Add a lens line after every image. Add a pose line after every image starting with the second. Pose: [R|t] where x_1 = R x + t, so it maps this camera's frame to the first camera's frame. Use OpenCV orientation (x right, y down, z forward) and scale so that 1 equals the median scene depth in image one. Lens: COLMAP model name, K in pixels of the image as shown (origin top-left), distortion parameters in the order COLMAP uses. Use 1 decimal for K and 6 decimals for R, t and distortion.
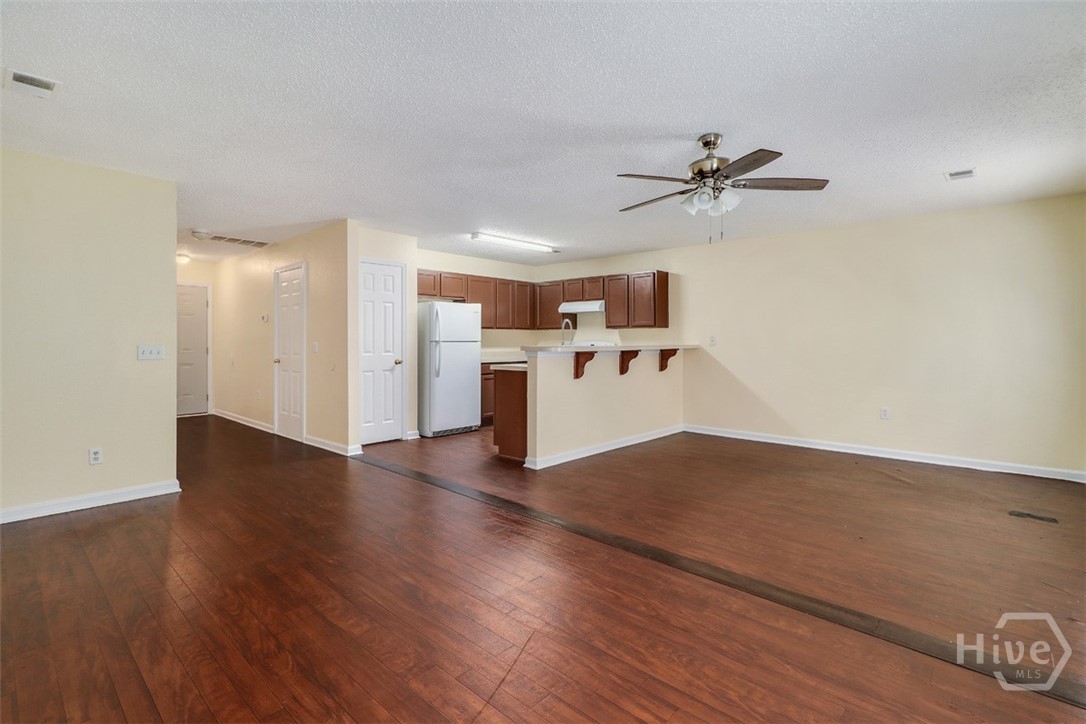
lens RADIAL K [[512.2, 0, 549.3], [0, 512.2, 336.3], [0, 0, 1]] dist [-0.001262, -0.000308]
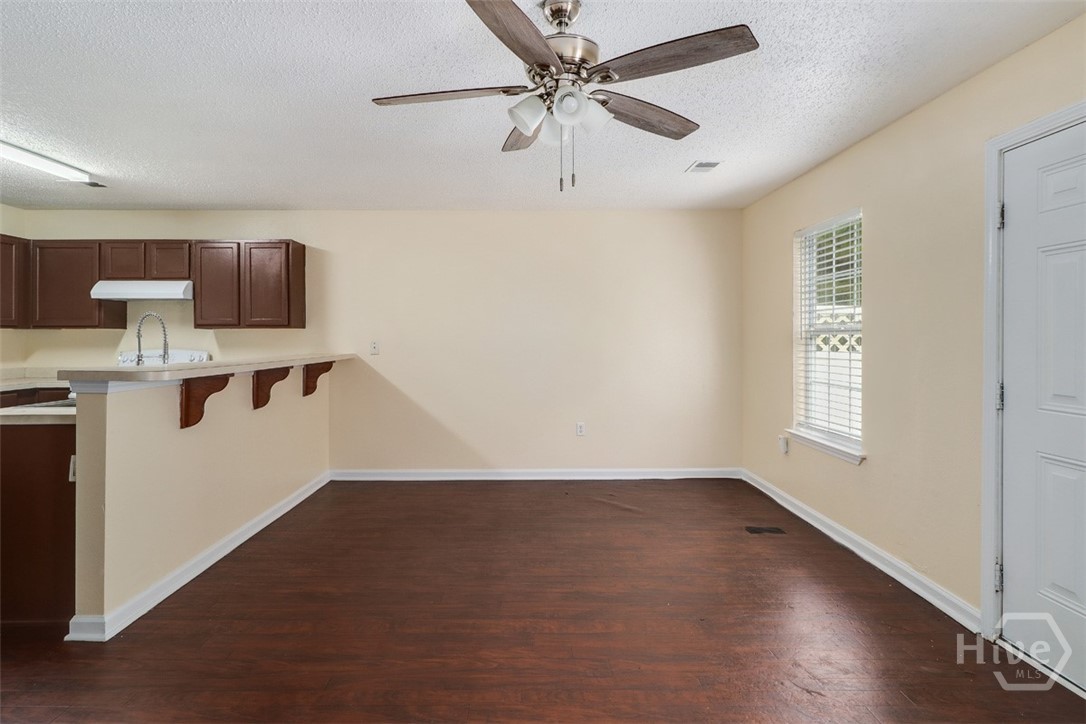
lens RADIAL K [[585.0, 0, 531.2], [0, 585.0, 335.6], [0, 0, 1]] dist [0.001129, 0.000943]
pose [[0.734689, 0.001111, 0.678404, -0.073248], [-0.002638, 0.999996, 0.001219, -0.009743], [-0.678399, -0.002685, 0.734688, 0.260825]]
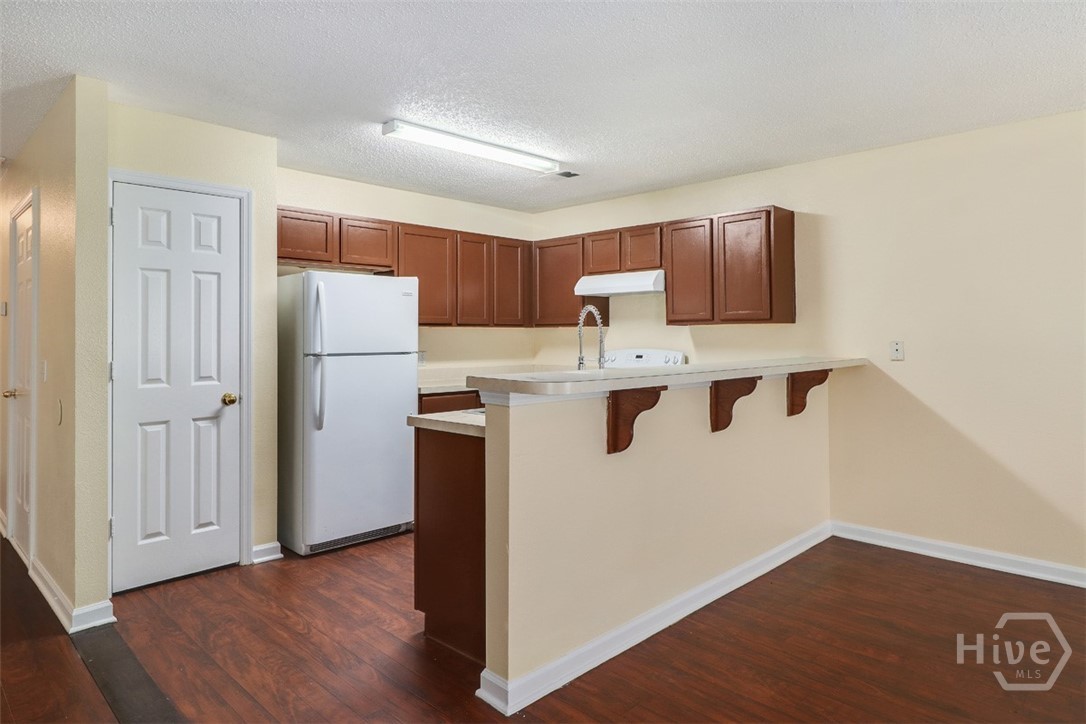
lens RADIAL K [[656.8, 0, 544.9], [0, 656.8, 323.8], [0, 0, 1]] dist [0.003159, 0.000598]
pose [[0.999239, -0.005576, -0.038608, 0.015883], [0.005135, 0.999921, -0.011507, -0.010554], [0.038669, 0.011300, 0.999188, 0.383236]]
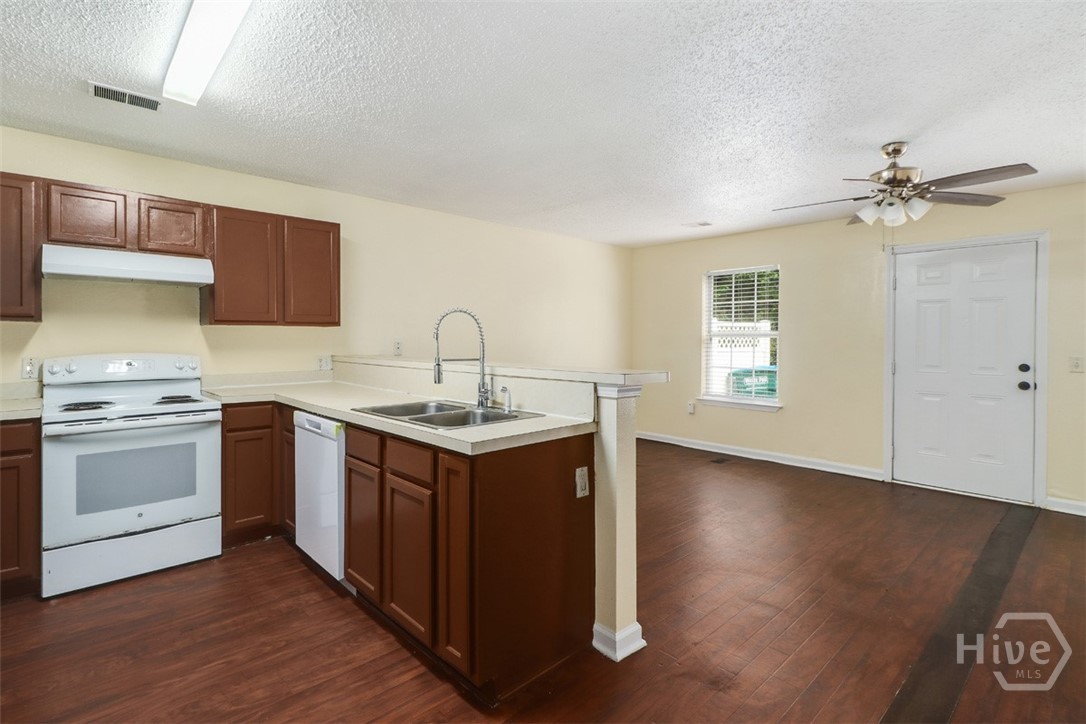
lens RADIAL K [[519.0, 0, 532.7], [0, 519.0, 340.7], [0, 0, 1]] dist [-0.001722, -0.000105]
pose [[0.085420, -0.004633, 0.996334, -0.355377], [-0.010331, 0.999931, 0.005535, -0.007026], [-0.996291, -0.010766, 0.085366, 0.774515]]
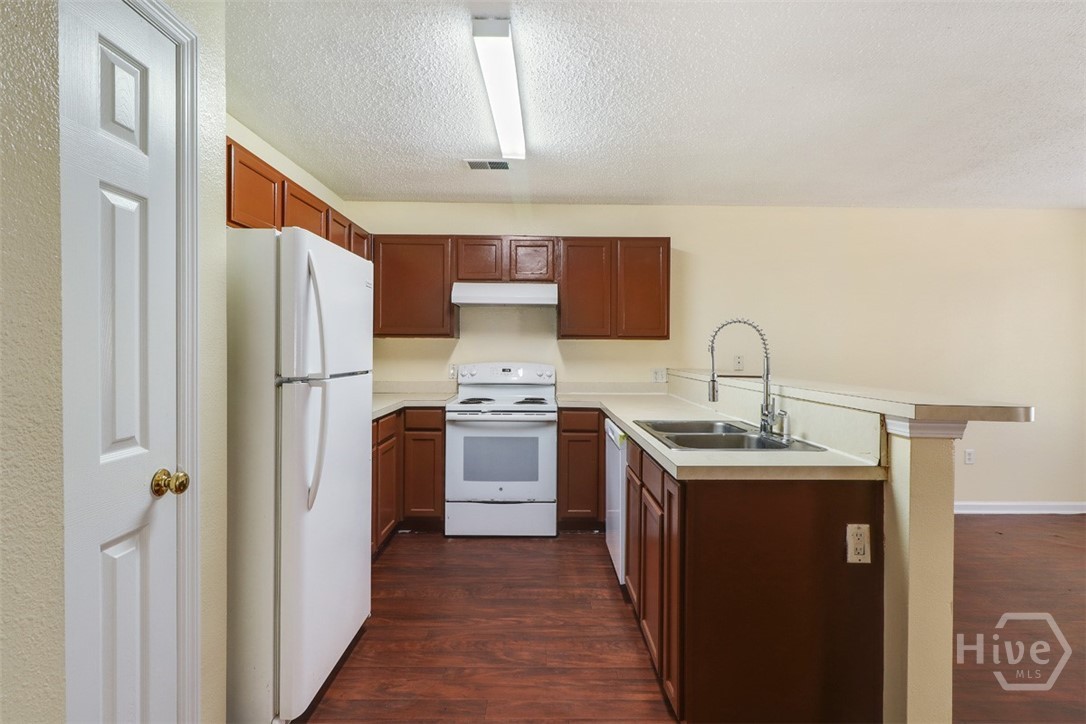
lens RADIAL K [[543.9, 0, 544.1], [0, 543.9, 354.0], [0, 0, 1]] dist [-0.002506, -0.000196]
pose [[0.733609, -0.000632, 0.679571, -0.312693], [-0.012703, 0.999812, 0.014644, -0.008461], [-0.679453, -0.019376, 0.733464, 0.684166]]
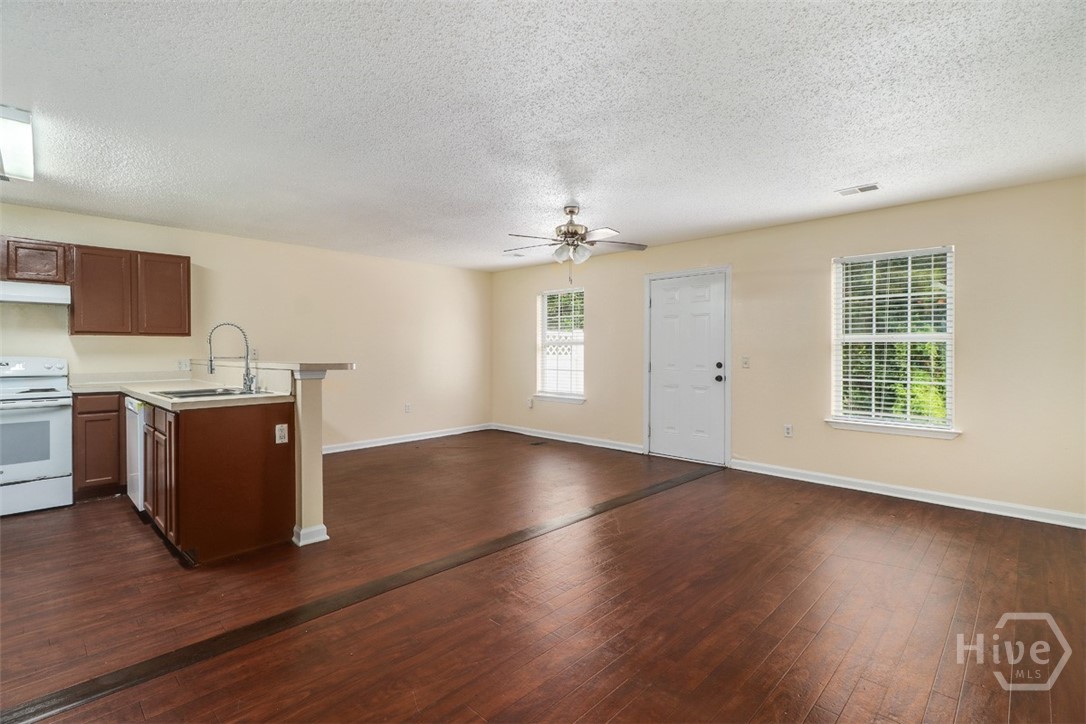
lens RADIAL K [[503.9, 0, 550.6], [0, 503.9, 351.9], [0, 0, 1]] dist [-0.000126, -0.000402]
pose [[0.021903, -0.002160, 0.999758, -0.515621], [-0.005462, 0.999982, 0.002280, 0.000796], [-0.999745, -0.005511, 0.021891, 0.496228]]
